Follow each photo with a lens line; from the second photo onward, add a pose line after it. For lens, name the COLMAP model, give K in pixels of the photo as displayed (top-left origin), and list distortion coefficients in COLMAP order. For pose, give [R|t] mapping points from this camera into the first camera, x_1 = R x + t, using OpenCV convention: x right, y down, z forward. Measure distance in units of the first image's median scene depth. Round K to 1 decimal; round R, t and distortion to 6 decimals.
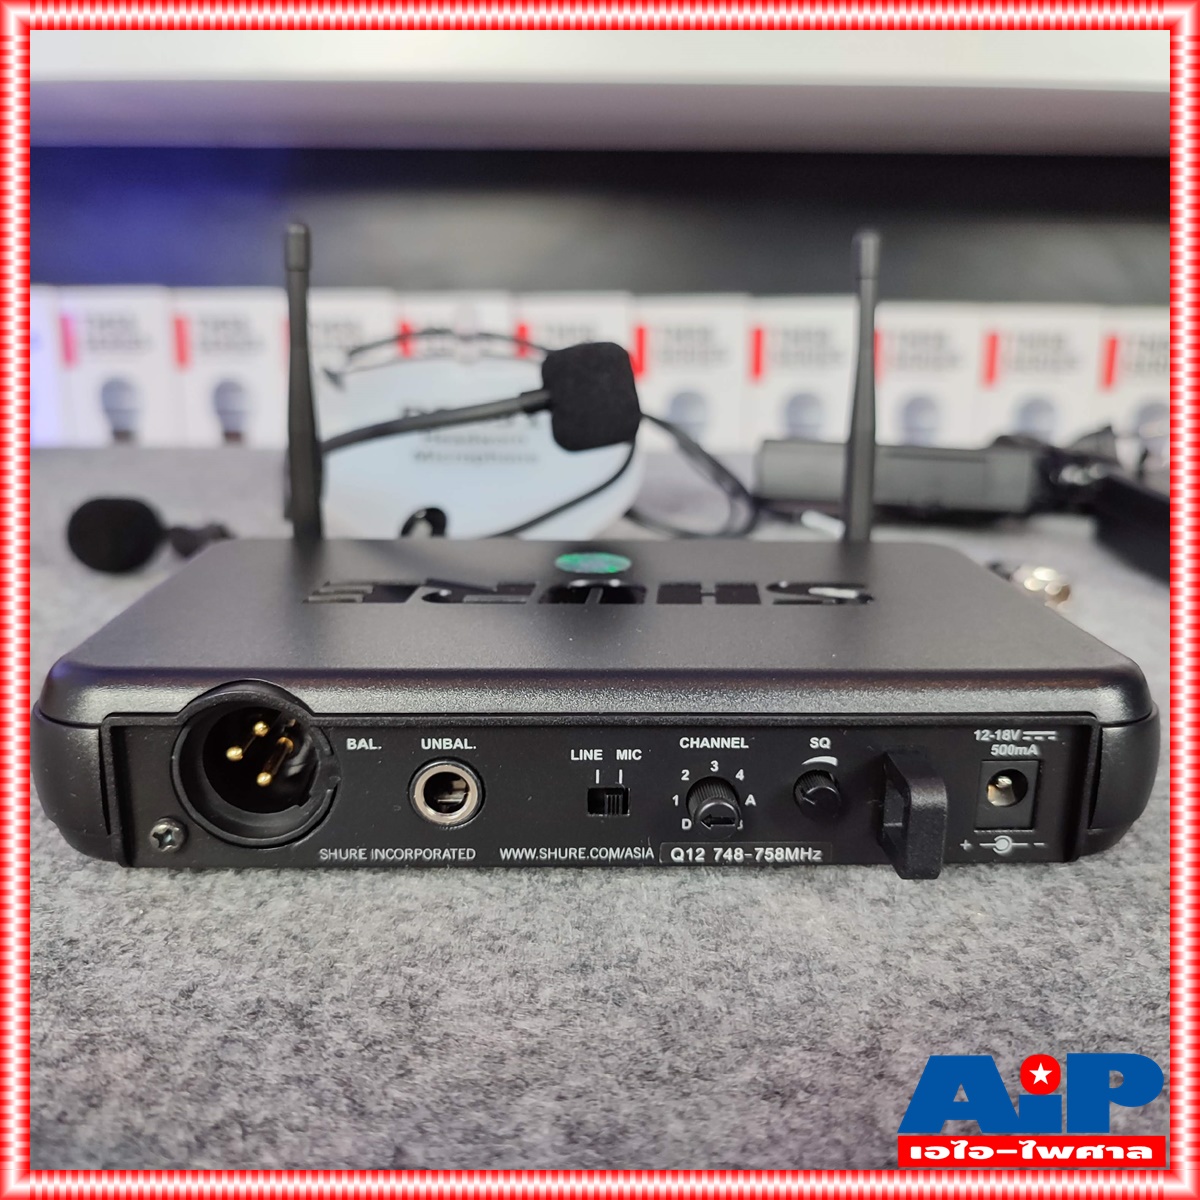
lens RADIAL K [[1163.1, 0, 599.7], [0, 1163.1, 594.1], [0, 0, 1]] dist [-0.036796, 0.000000]
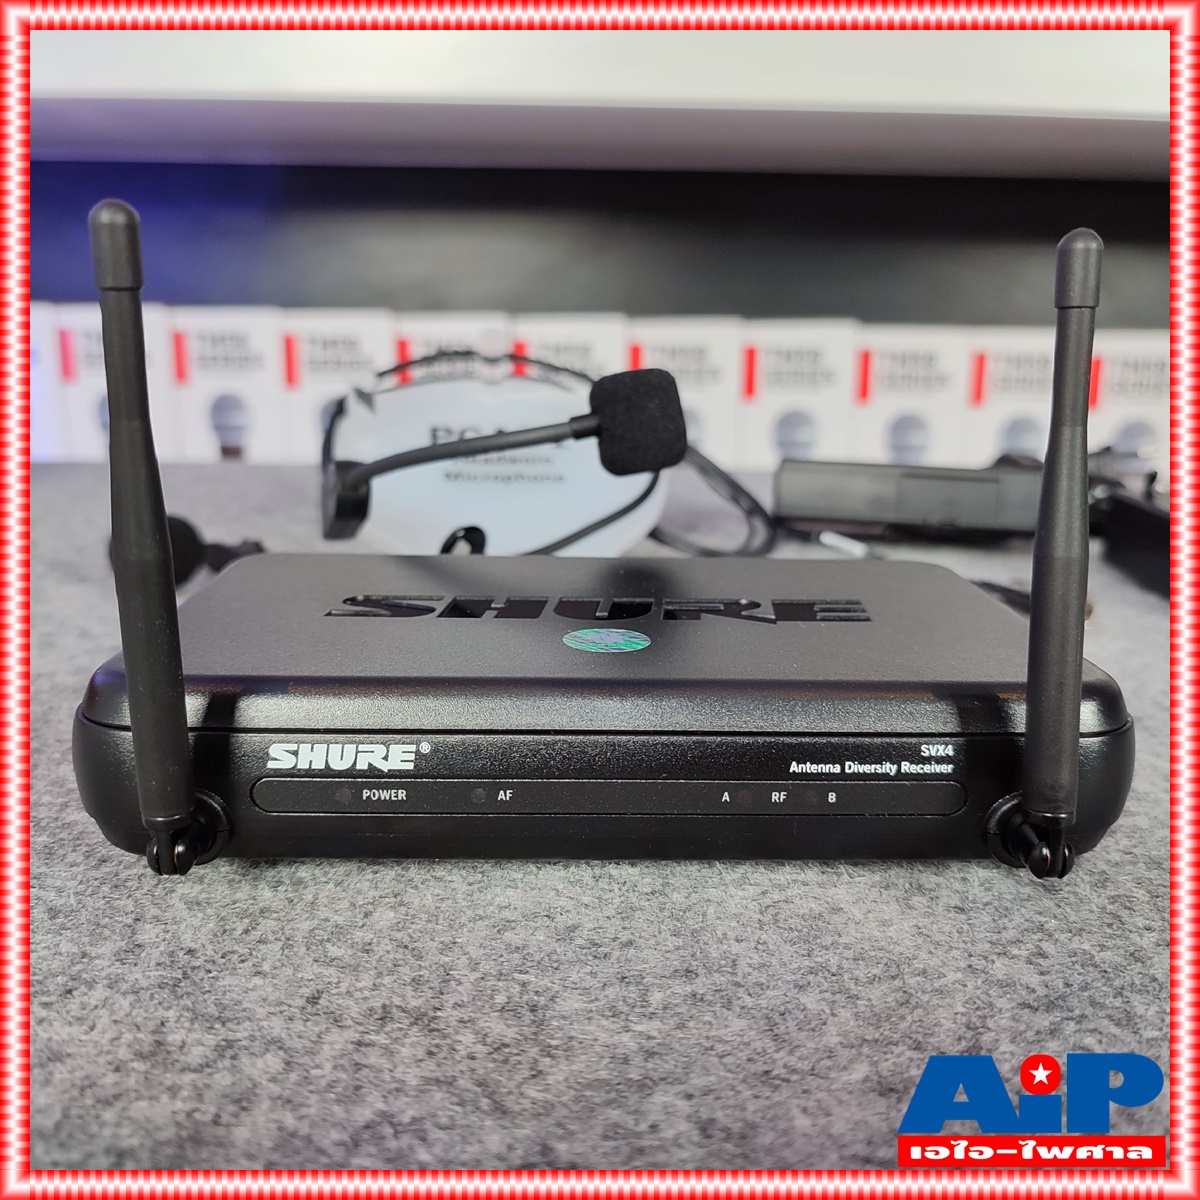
lens RADIAL K [[1163.1, 0, 590.4], [0, 1163.1, 603.6], [0, 0, 1]] dist [-0.036796, 0.000000]
pose [[0.999769, 0.002610, 0.021355, -0.124136], [-0.002539, 0.999991, -0.003374, -0.007734], [-0.021364, 0.003319, 0.999766, -0.044779]]
